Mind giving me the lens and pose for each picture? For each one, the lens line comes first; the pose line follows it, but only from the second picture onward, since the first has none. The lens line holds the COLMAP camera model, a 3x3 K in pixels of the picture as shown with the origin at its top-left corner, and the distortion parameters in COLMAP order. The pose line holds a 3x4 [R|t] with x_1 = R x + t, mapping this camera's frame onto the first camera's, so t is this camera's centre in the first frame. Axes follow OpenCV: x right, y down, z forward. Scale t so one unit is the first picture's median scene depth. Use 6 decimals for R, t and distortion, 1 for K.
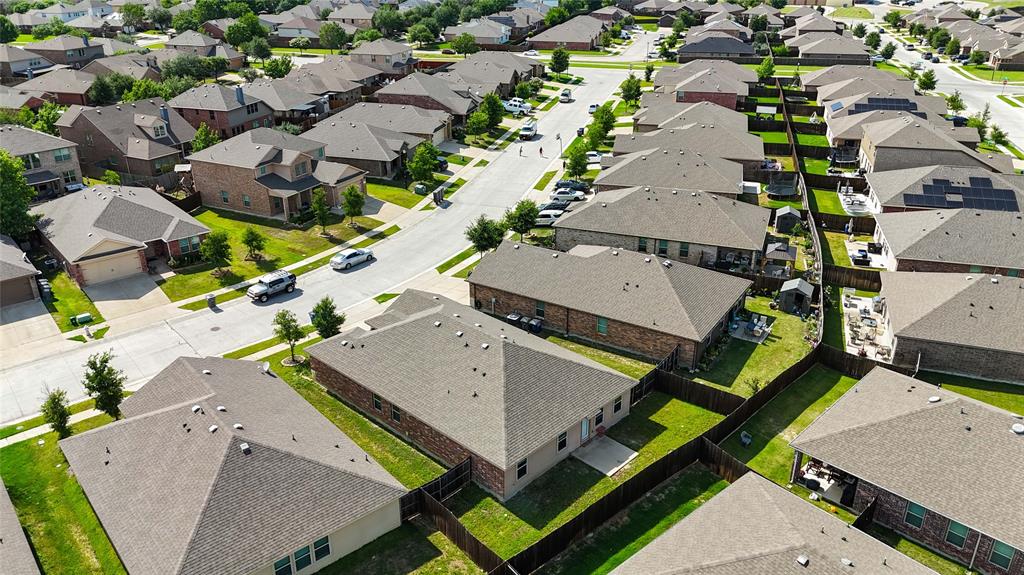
lens RADIAL K [[756.3, 0, 512.0], [0, 756.3, 287.5], [0, 0, 1]] dist [0.077726, -0.090515]
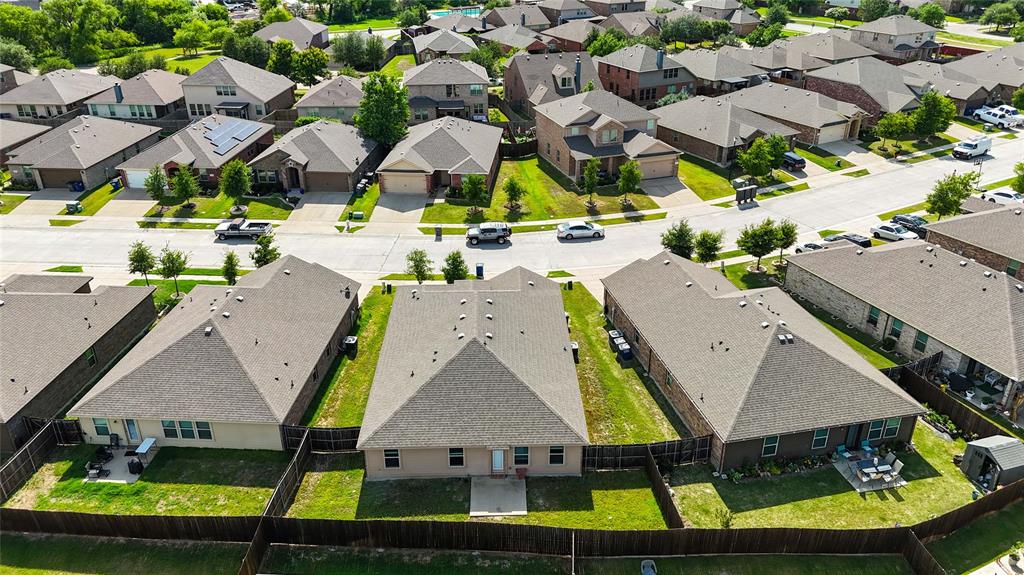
lens RADIAL K [[756.3, 0, 512.0], [0, 756.3, 287.5], [0, 0, 1]] dist [0.077726, -0.090515]
pose [[0.705767, 0.315323, -0.634401, 0.389363], [-0.288269, 0.945821, 0.149413, -0.092755], [0.647143, 0.077428, 0.758427, 0.198302]]
